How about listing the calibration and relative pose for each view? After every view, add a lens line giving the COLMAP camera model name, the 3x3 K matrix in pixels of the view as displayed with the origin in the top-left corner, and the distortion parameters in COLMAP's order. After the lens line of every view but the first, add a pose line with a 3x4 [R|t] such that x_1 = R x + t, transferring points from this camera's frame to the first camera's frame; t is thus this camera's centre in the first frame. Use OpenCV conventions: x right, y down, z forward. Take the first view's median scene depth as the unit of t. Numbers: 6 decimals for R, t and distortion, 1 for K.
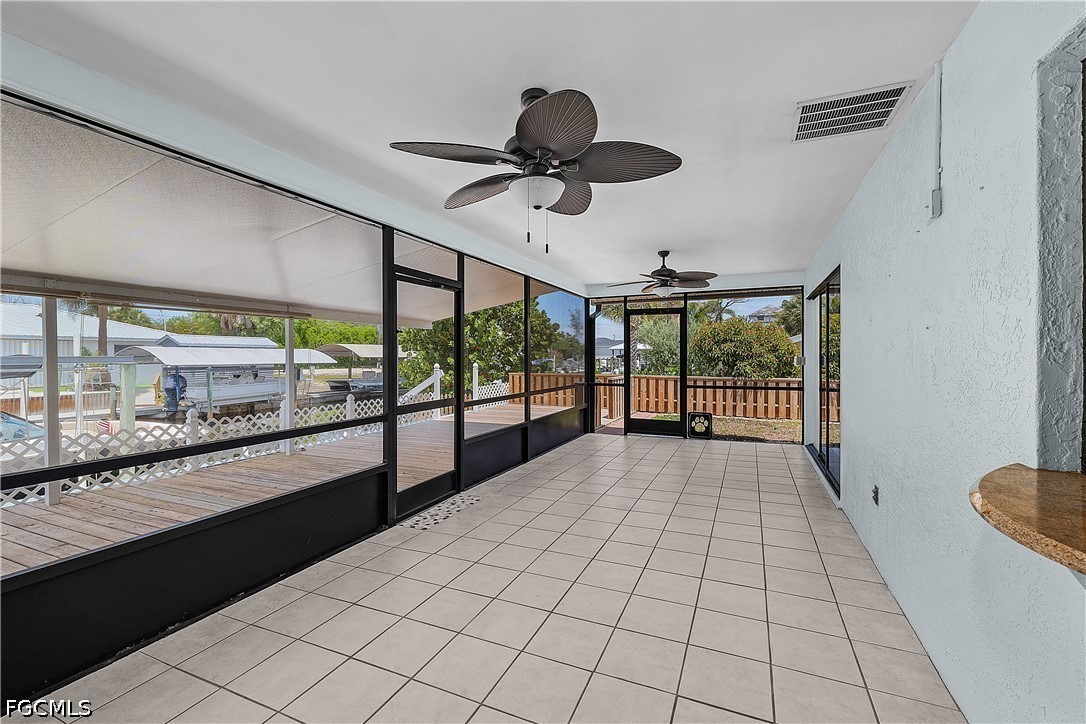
lens RADIAL K [[457.2, 0, 542.0], [0, 457.2, 354.9], [0, 0, 1]] dist [0.000093, 0.000046]
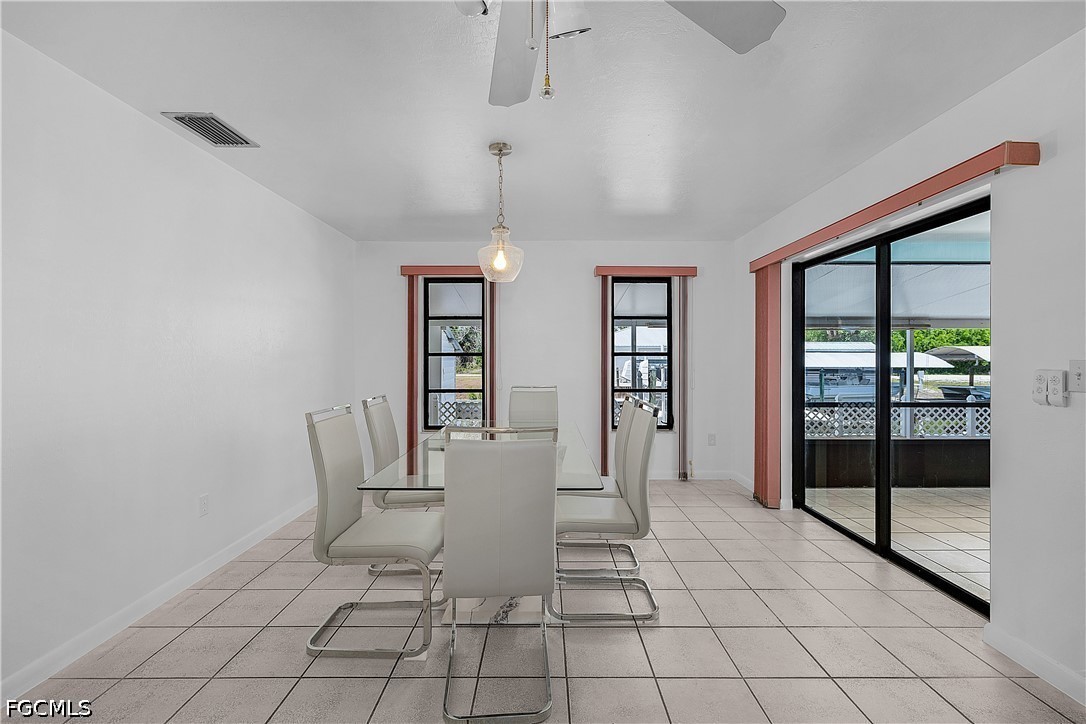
lens RADIAL K [[457.2, 0, 542.0], [0, 457.2, 354.9], [0, 0, 1]] dist [0.000093, 0.000046]
pose [[0.407554, -0.008144, -0.913145, 0.047586], [0.001606, 0.999965, -0.008202, -0.001743], [0.913180, 0.001876, 0.407553, -0.118935]]
